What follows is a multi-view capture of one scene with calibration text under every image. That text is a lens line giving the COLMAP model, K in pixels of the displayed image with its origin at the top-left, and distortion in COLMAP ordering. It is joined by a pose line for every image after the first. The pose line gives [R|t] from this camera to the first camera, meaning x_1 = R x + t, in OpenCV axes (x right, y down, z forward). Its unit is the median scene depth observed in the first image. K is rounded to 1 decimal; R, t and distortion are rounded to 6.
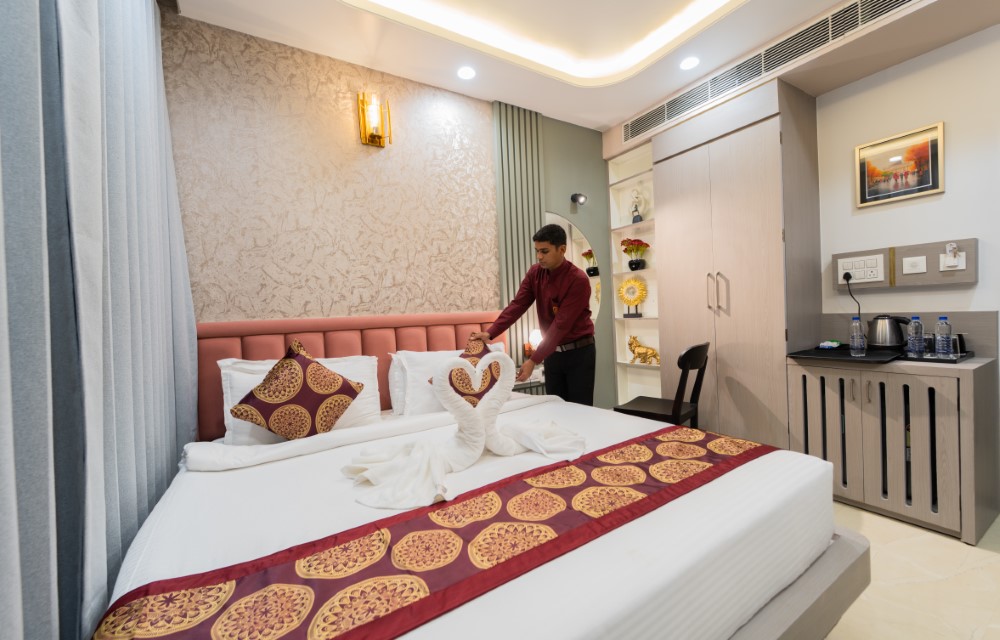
lens RADIAL K [[405.9, 0, 502.7], [0, 405.9, 323.1], [0, 0, 1]] dist [-0.000115, -0.000198]
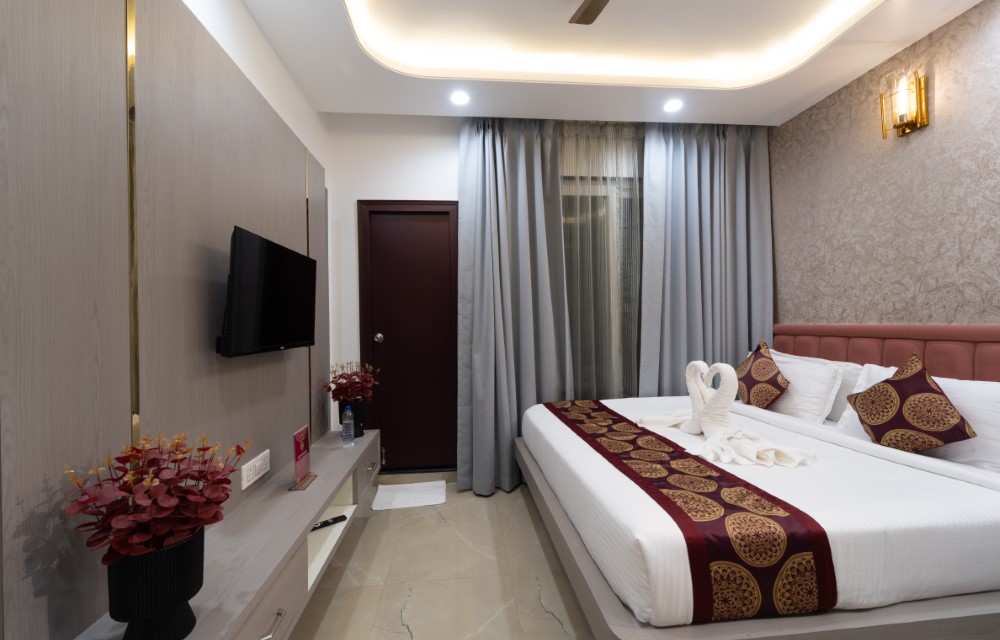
lens RADIAL K [[397.7, 0, 496.9], [0, 397.7, 324.6], [0, 0, 1]] dist [0.000254, -0.000810]
pose [[-0.450004, 0.055634, -0.891292, 0.850645], [0.019080, 0.998429, 0.052688, -0.078953], [0.892823, 0.006704, -0.450359, 0.564902]]
